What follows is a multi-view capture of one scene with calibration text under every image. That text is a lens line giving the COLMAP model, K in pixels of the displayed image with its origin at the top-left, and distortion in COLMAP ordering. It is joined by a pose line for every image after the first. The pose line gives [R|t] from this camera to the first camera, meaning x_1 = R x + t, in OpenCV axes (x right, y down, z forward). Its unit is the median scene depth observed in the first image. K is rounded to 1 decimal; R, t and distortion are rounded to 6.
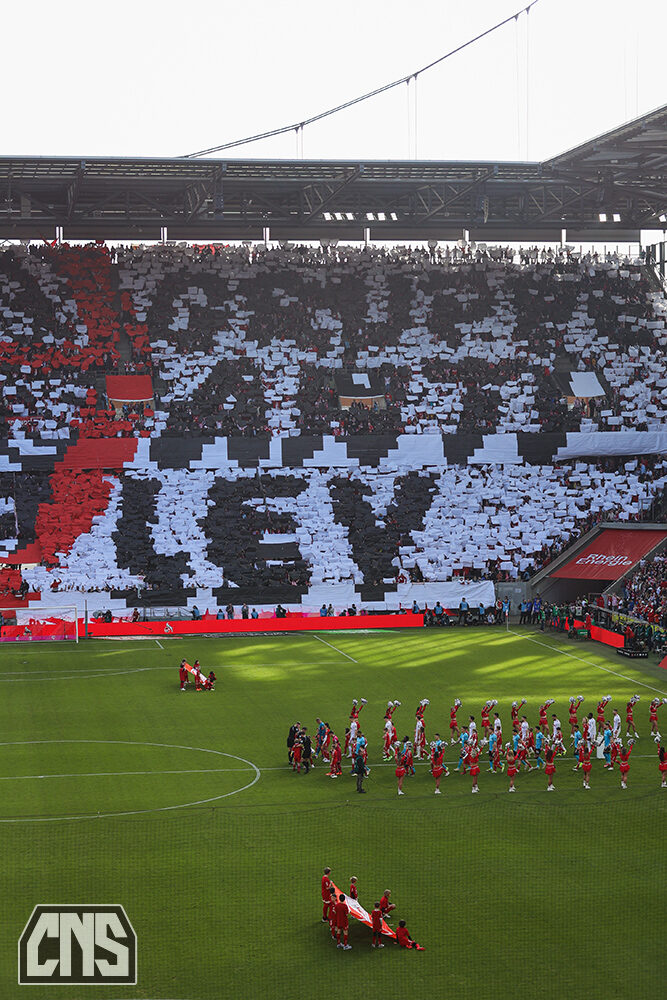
lens RADIAL K [[2019.9, 0, 349.1], [0, 2019.9, 496.0], [0, 0, 1]] dist [0.002260, 0.000000]
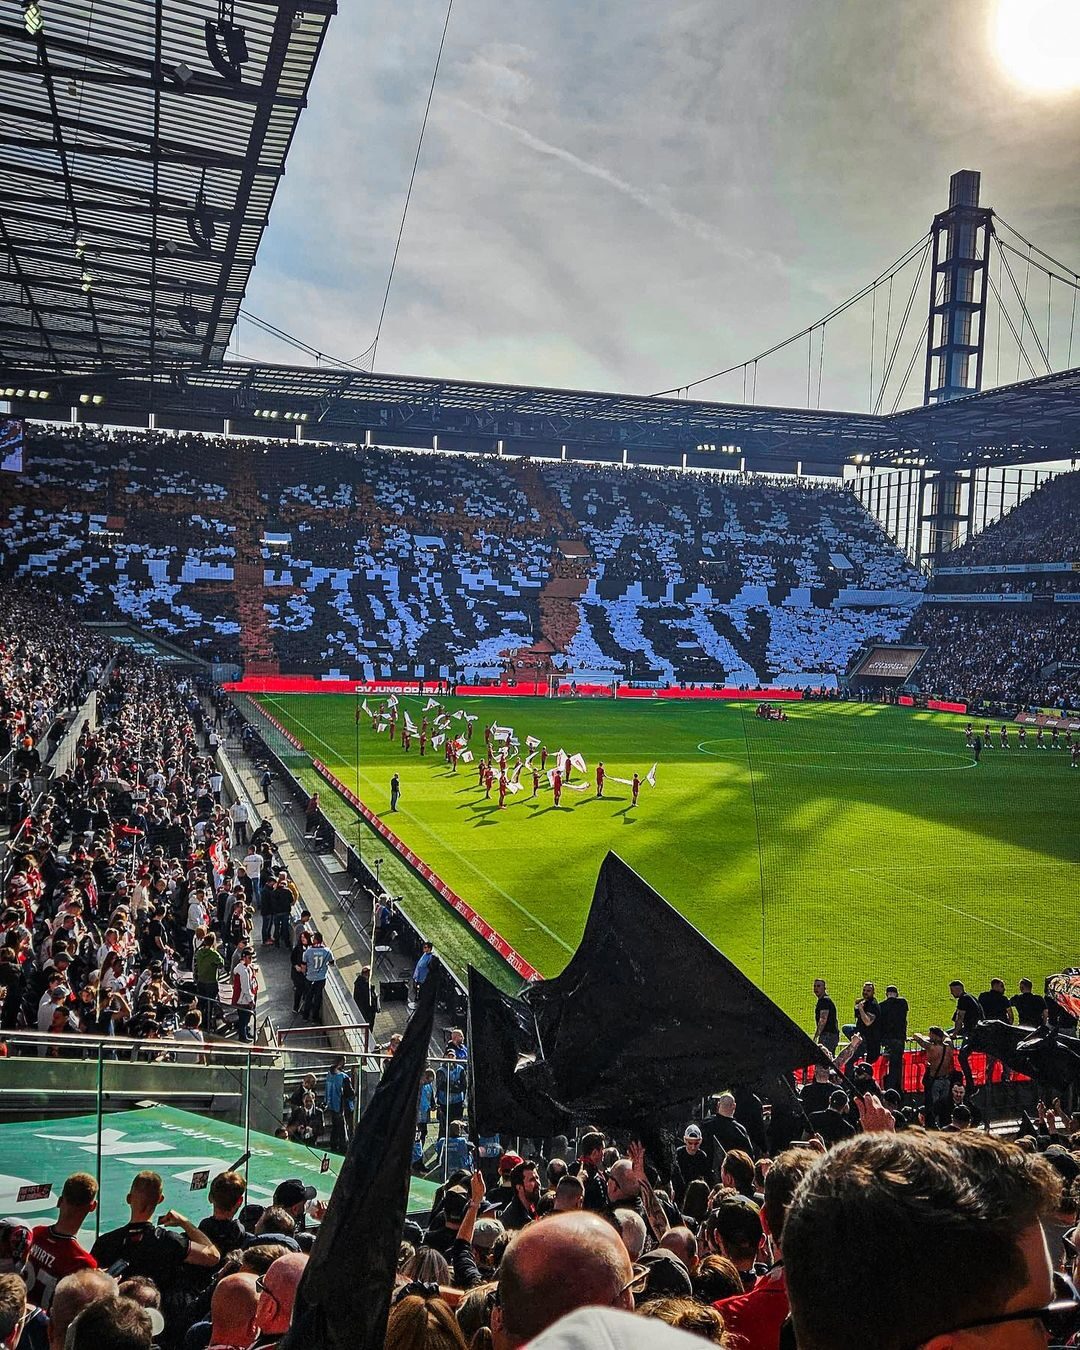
lens RADIAL K [[1320.0, 0, 534.2], [0, 1320.0, 659.2], [0, 0, 1]] dist [0.102380, 0.000000]
pose [[0.991728, 0.040114, 0.121927, -0.264675], [-0.039936, 0.999195, -0.003898, 0.039021], [-0.121985, -0.001003, 0.992531, -0.025300]]
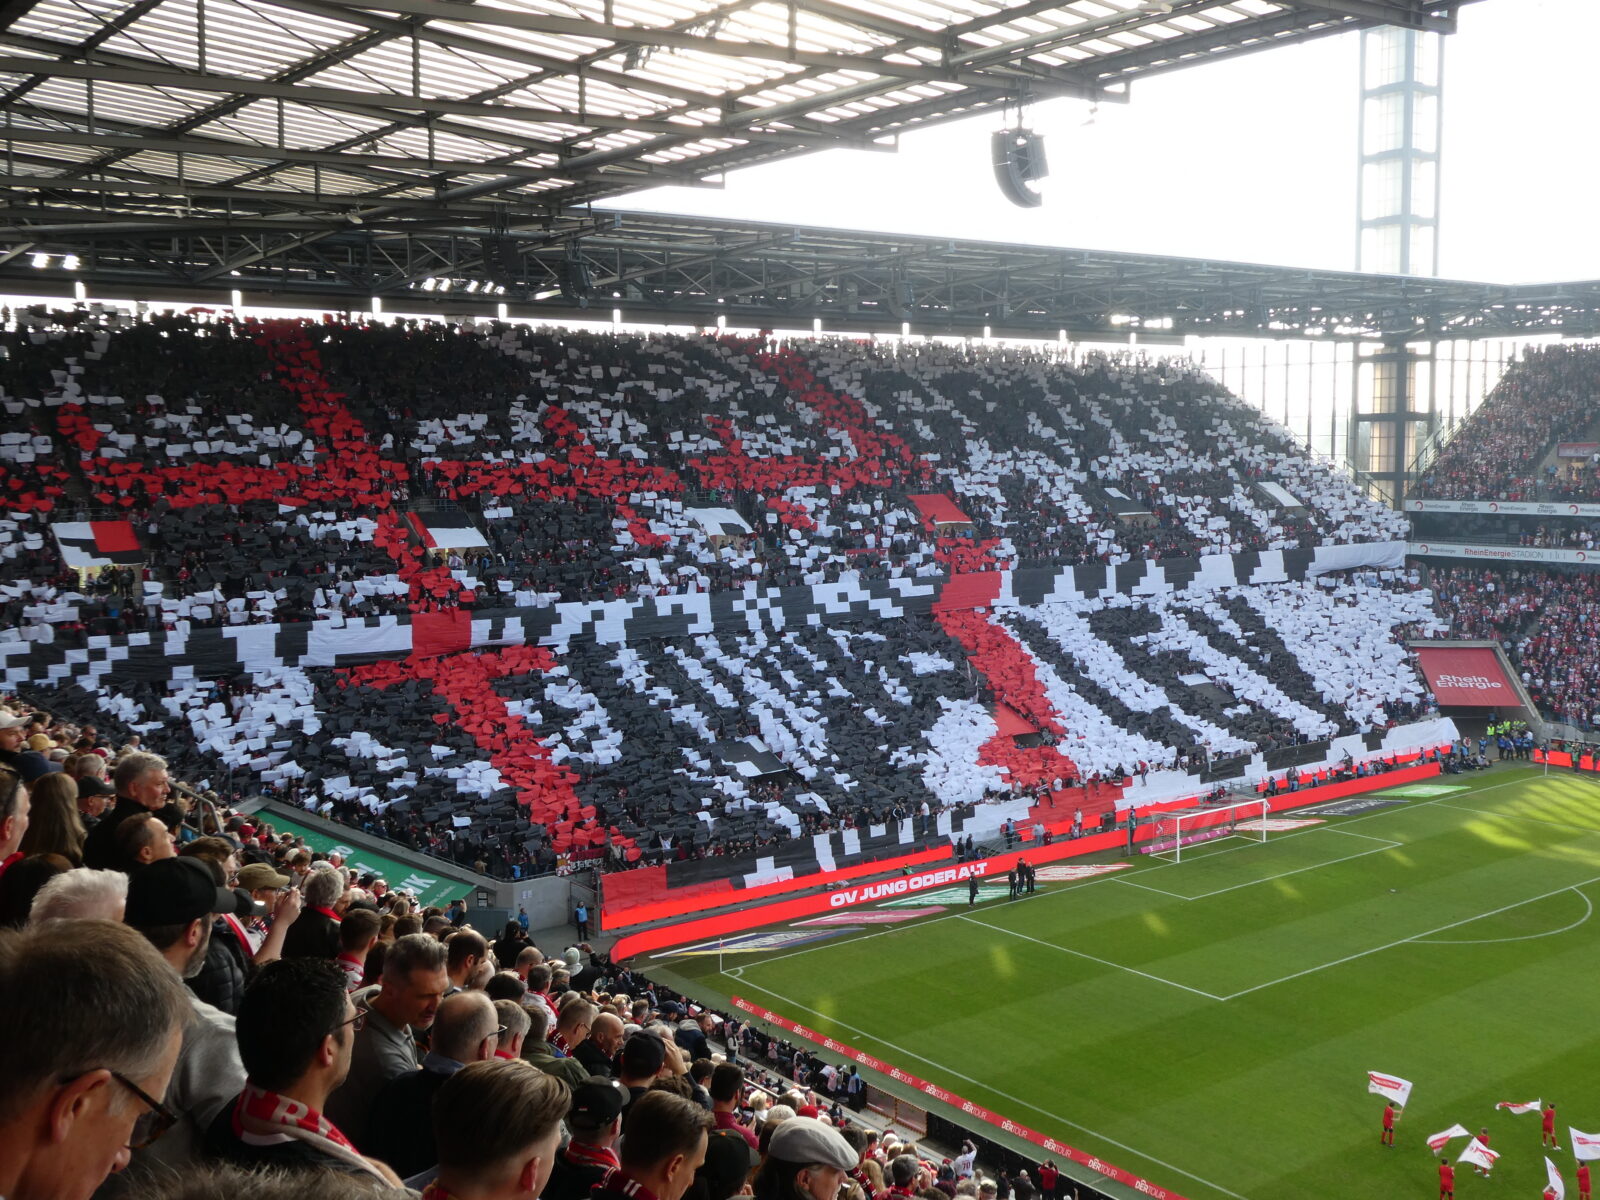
lens RADIAL K [[1708.3, 0, 830.1], [0, 1708.3, 585.6], [0, 0, 1]] dist [0.032991, 0.000000]
pose [[0.883444, -0.036131, 0.467142, -0.502416], [0.017364, 0.998862, 0.044417, -0.054942], [-0.468216, -0.031128, 0.883066, 0.372012]]
